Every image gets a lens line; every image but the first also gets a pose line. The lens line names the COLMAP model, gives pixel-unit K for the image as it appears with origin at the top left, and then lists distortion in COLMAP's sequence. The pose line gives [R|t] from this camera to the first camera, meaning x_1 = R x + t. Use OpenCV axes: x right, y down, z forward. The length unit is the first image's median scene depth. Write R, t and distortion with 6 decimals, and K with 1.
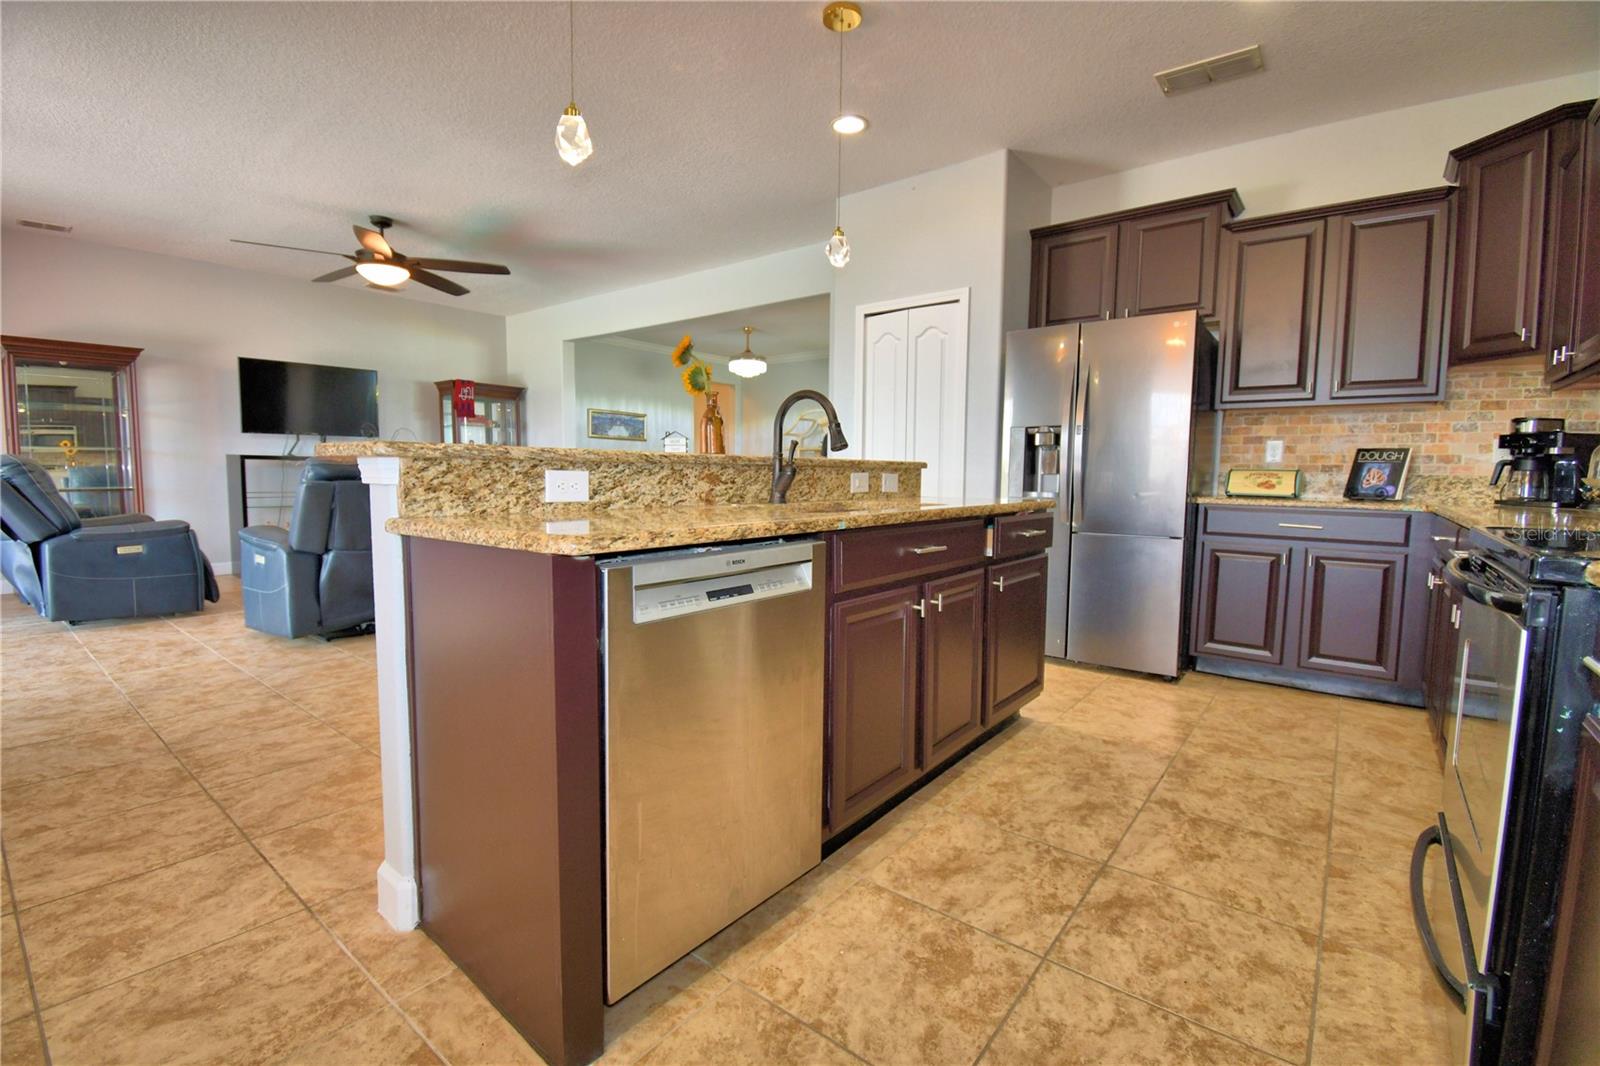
lens RADIAL K [[709.6, 0, 789.1], [0, 709.6, 541.0], [0, 0, 1]] dist [0.004081, -0.011512]
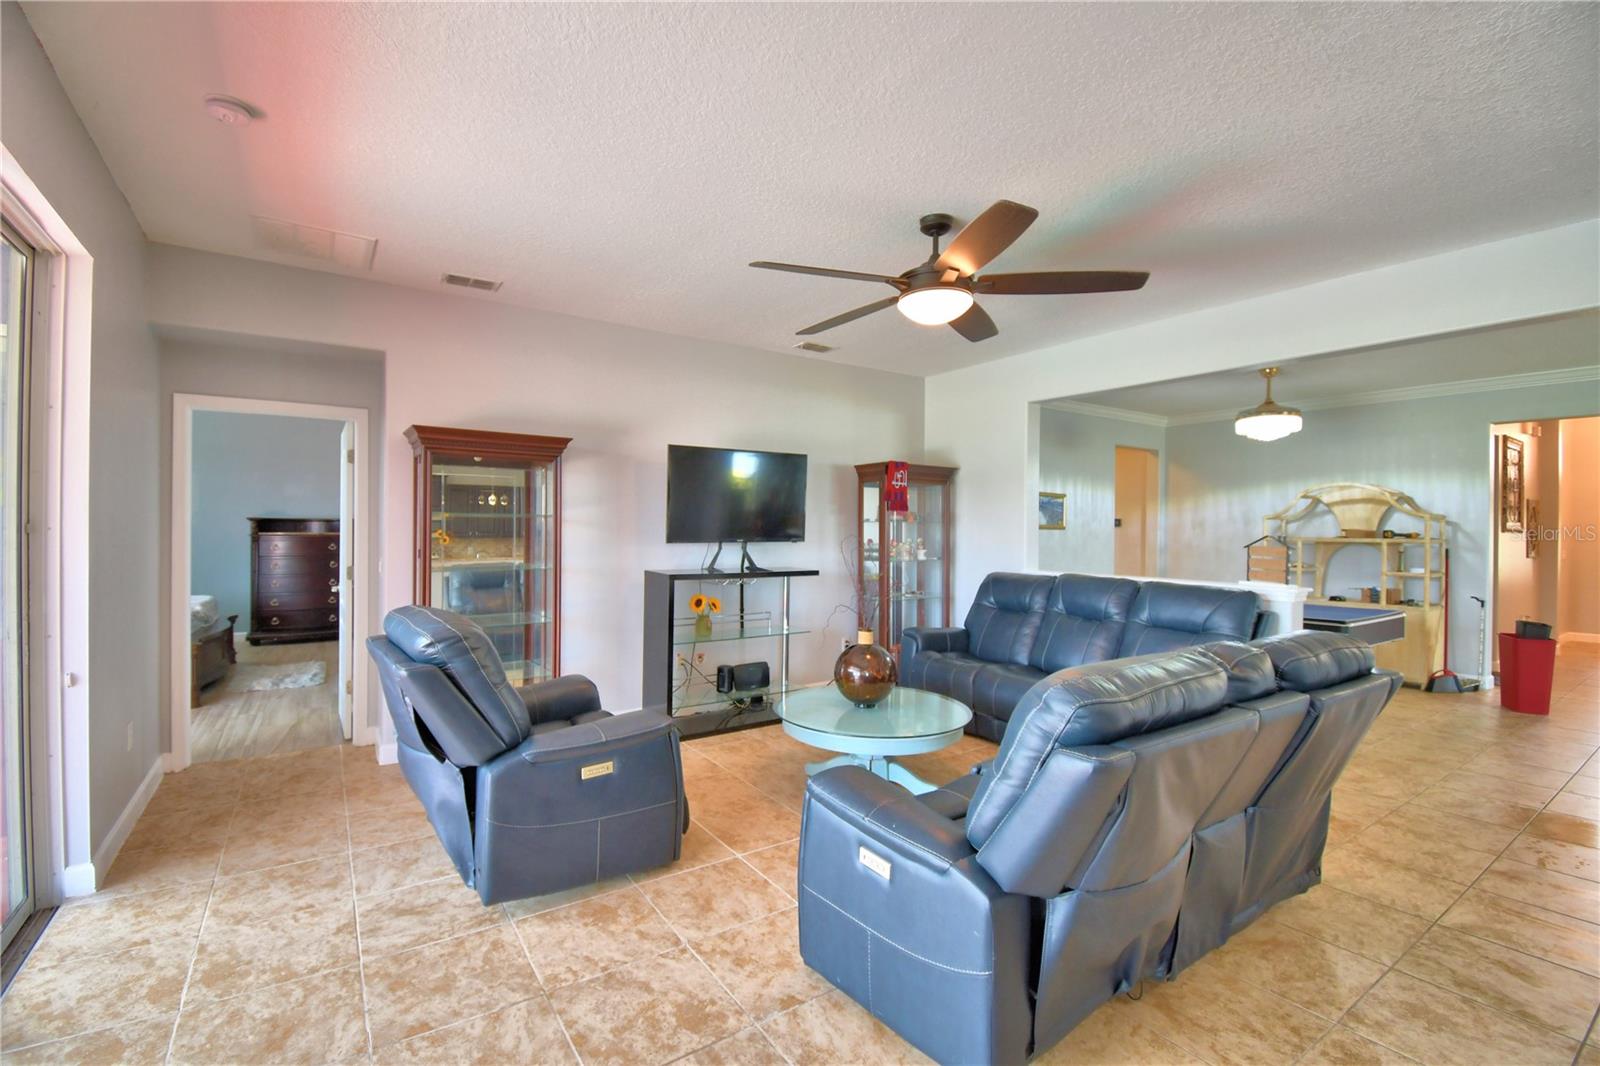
lens RADIAL K [[709.6, 0, 798.4], [0, 709.6, 531.2], [0, 0, 1]] dist [0.004081, -0.011512]
pose [[0.956496, -0.006982, -0.291663, -0.613421], [-0.022728, 0.994892, -0.098352, -0.139257], [0.290860, 0.100702, 0.951451, 0.475183]]
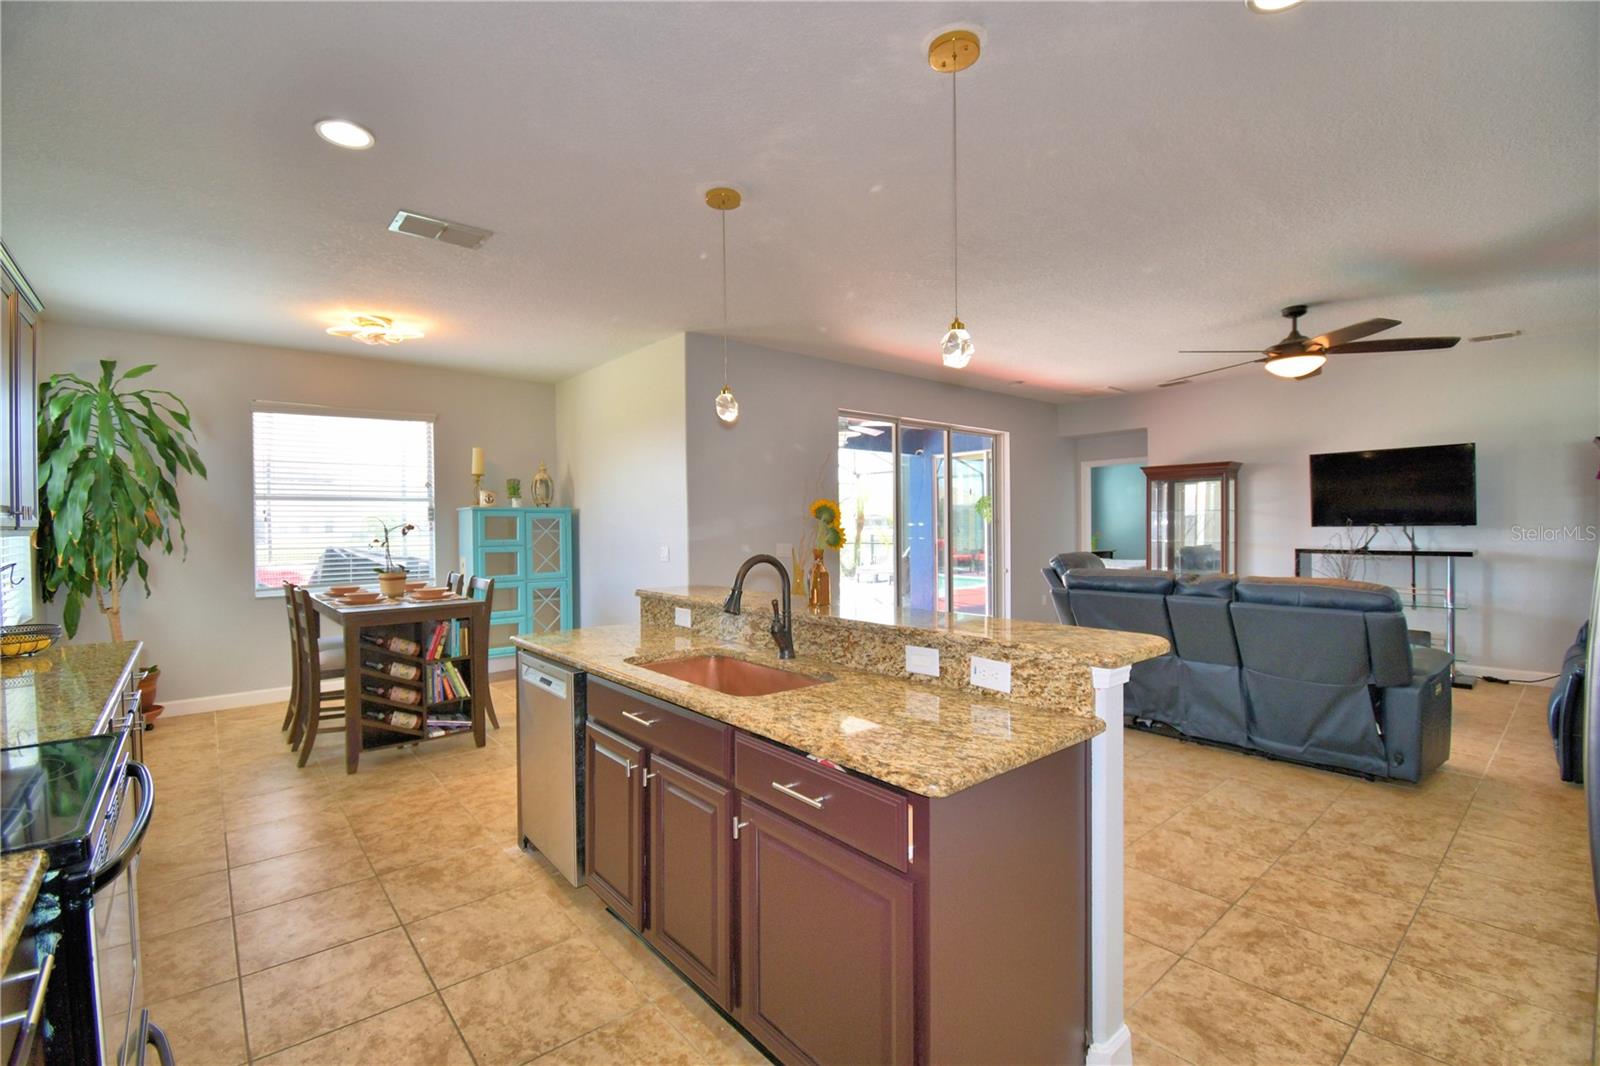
lens RADIAL K [[709.6, 0, 786.2], [0, 709.6, 526.8], [0, 0, 1]] dist [0.004081, -0.011512]
pose [[-0.204511, -0.003097, -0.978859, 0.578694], [-0.086375, 0.996151, 0.014894, -0.149243], [0.975046, 0.087595, -0.203991, 0.681223]]
